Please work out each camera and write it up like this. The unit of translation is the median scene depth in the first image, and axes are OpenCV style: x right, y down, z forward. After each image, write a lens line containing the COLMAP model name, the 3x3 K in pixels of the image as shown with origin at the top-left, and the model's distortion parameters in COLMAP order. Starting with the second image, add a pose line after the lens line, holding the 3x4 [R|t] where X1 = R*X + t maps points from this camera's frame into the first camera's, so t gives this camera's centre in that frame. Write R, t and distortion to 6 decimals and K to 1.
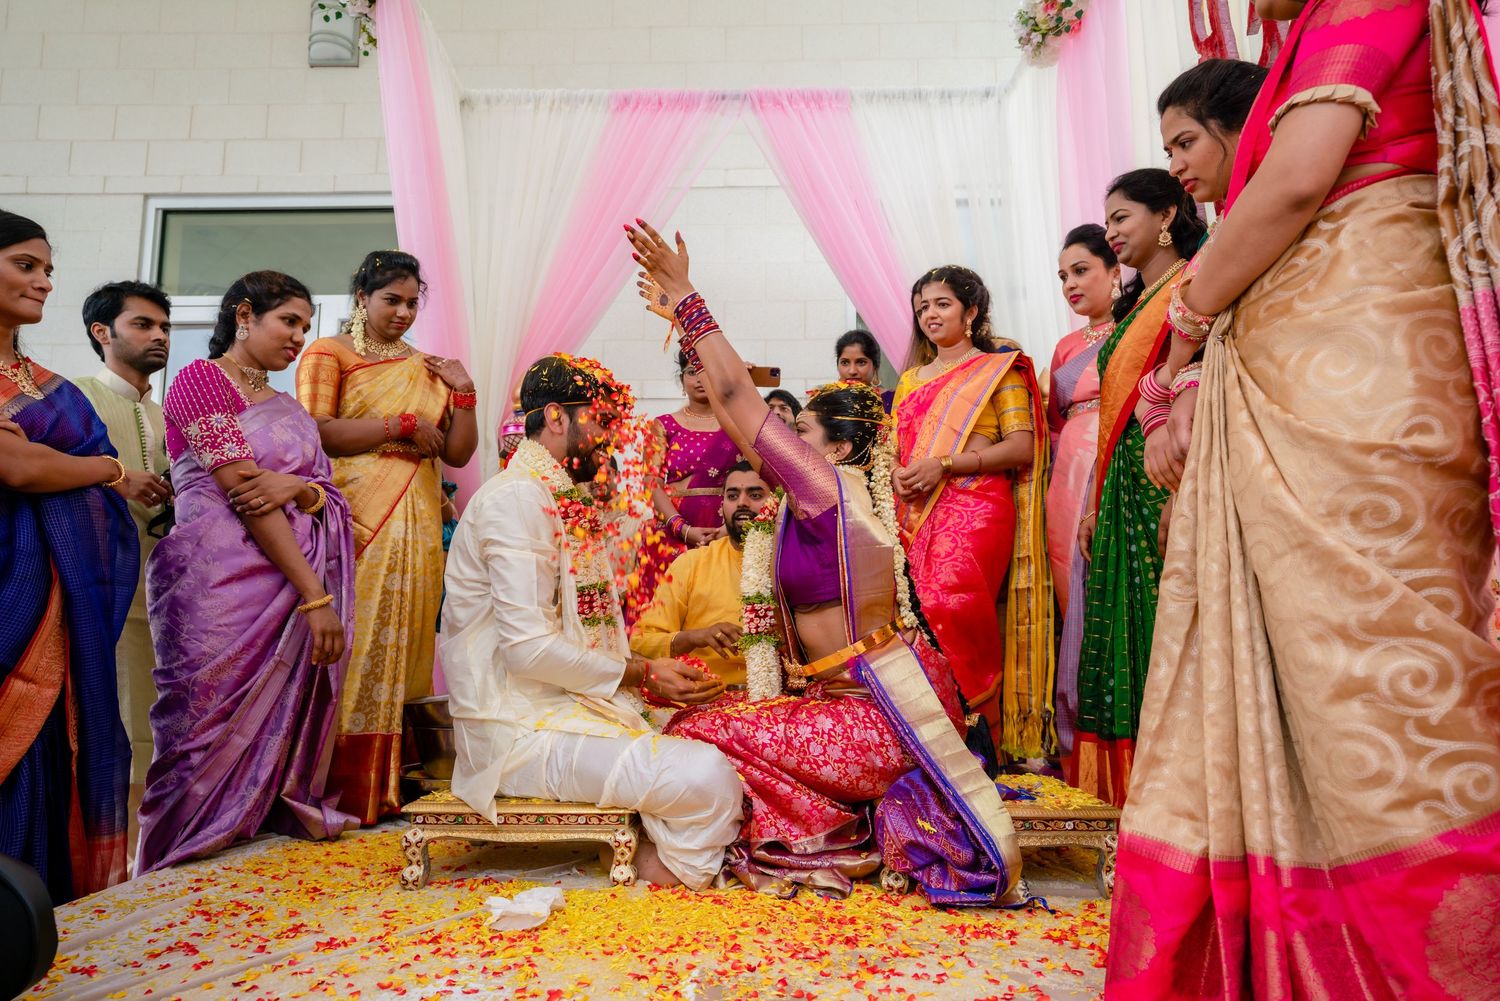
lens RADIAL K [[1025.6, 0, 750.0], [0, 1025.6, 500.5], [0, 0, 1]] dist [0.068070, -0.000472]
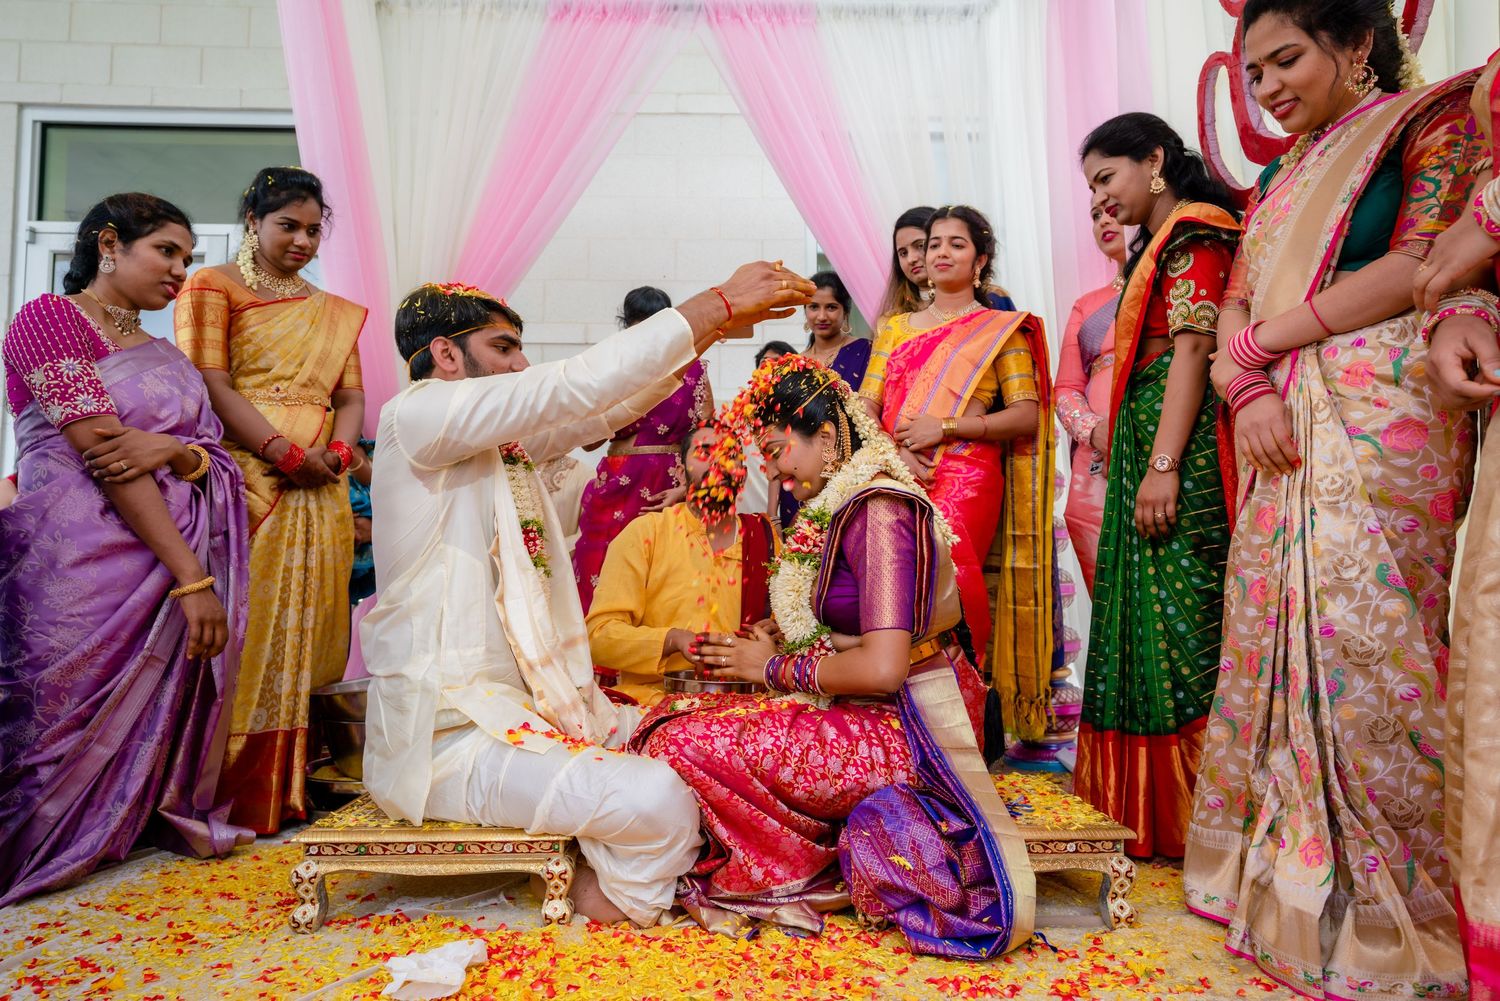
lens RADIAL K [[943.4, 0, 750.0], [0, 943.4, 500.5], [0, 0, 1]] dist [-0.002739, 0.036190]
pose [[0.998452, 0.003382, 0.055518, -0.007394], [-0.007273, 0.997518, 0.070029, -0.029234], [-0.055143, -0.070324, 0.995999, 0.215041]]
